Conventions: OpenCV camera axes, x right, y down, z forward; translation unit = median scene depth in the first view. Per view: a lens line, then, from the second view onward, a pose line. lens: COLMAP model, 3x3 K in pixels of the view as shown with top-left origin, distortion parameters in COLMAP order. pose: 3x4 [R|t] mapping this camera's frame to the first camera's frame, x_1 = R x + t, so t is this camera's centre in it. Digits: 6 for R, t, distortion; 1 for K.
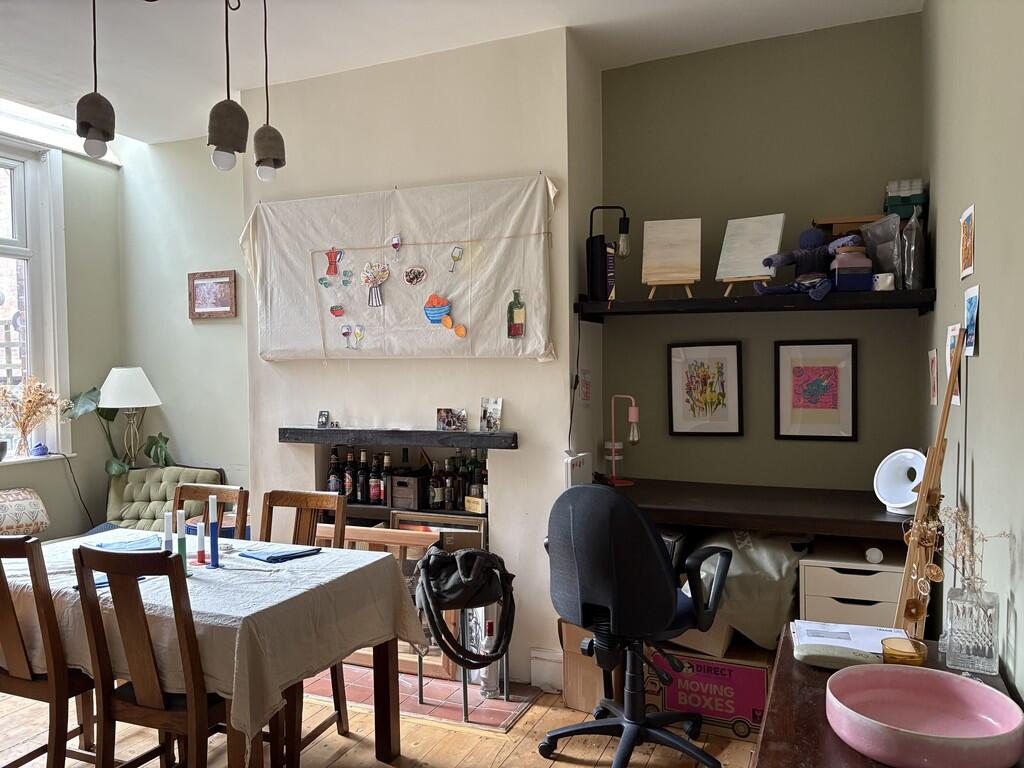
lens RADIAL K [[773.0, 0, 519.7], [0, 773.0, 382.0], [0, 0, 1]] dist [0.058006, -0.061965]
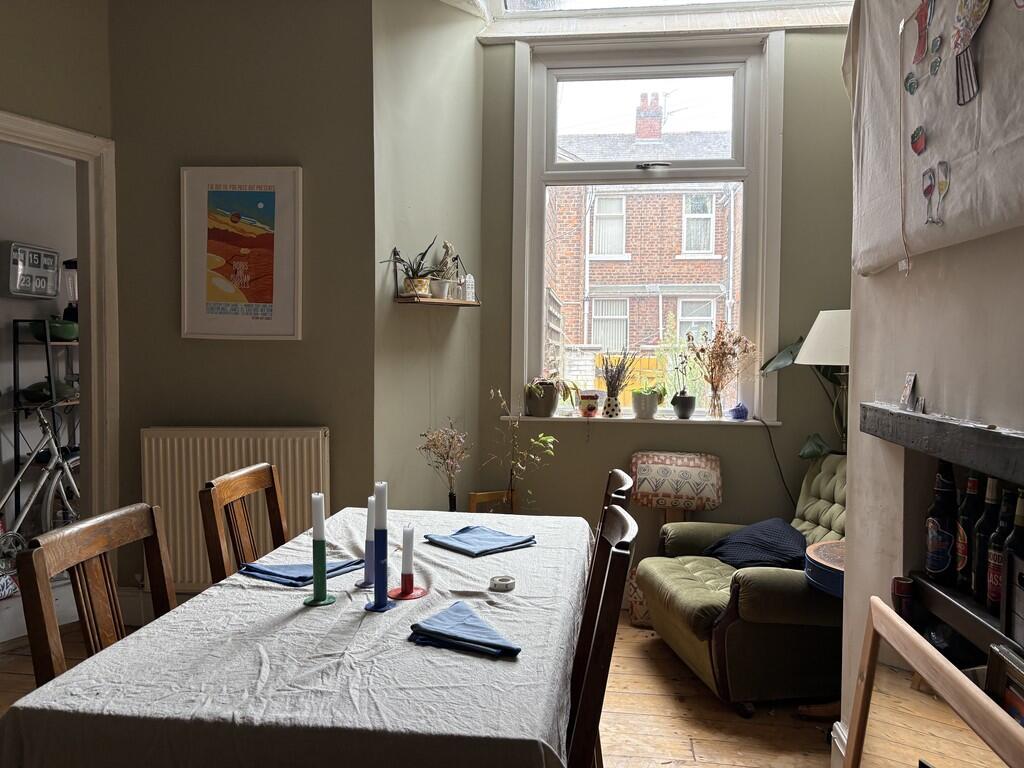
lens RADIAL K [[773.0, 0, 519.7], [0, 773.0, 382.0], [0, 0, 1]] dist [0.058006, -0.061965]
pose [[0.270523, 0.053165, -0.961244, 0.134370], [-0.030812, 0.998441, 0.046551, 0.029877], [0.962220, 0.017025, 0.271740, 0.691014]]
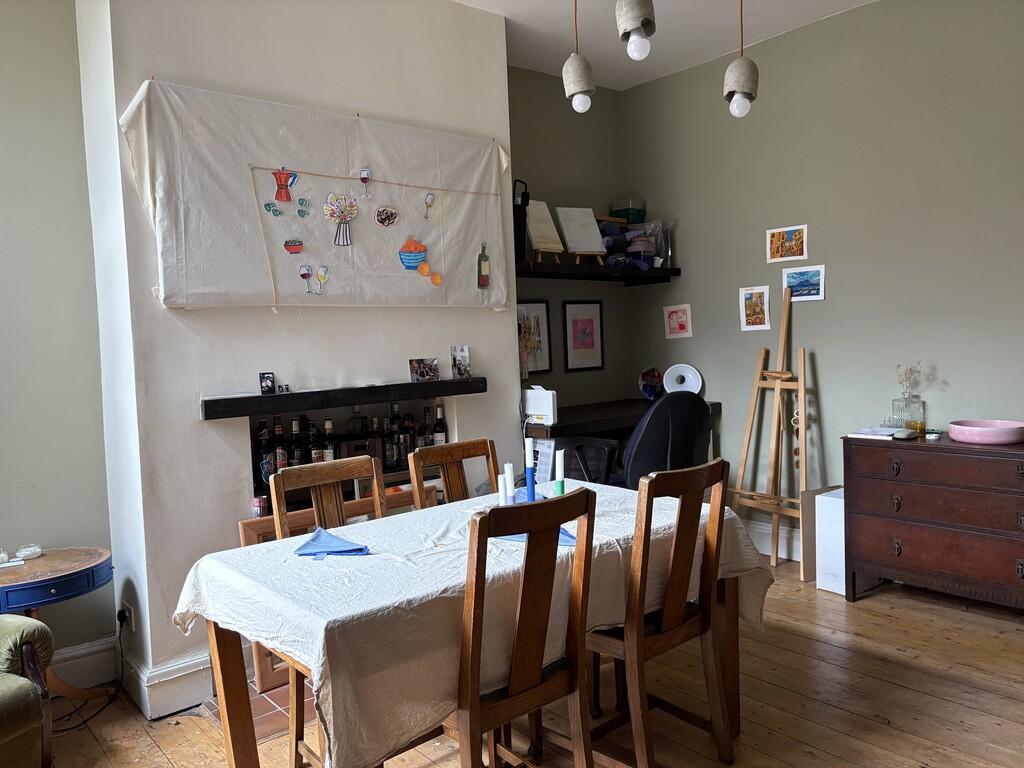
lens RADIAL K [[757.4, 0, 512.0], [0, 757.4, 384.0], [0, 0, 1]] dist [0.007381, -0.019519]
pose [[0.471632, -0.061575, 0.879643, -0.860363], [0.053554, 0.997718, 0.041127, 0.032403], [-0.880168, 0.027712, 0.473854, 0.439596]]
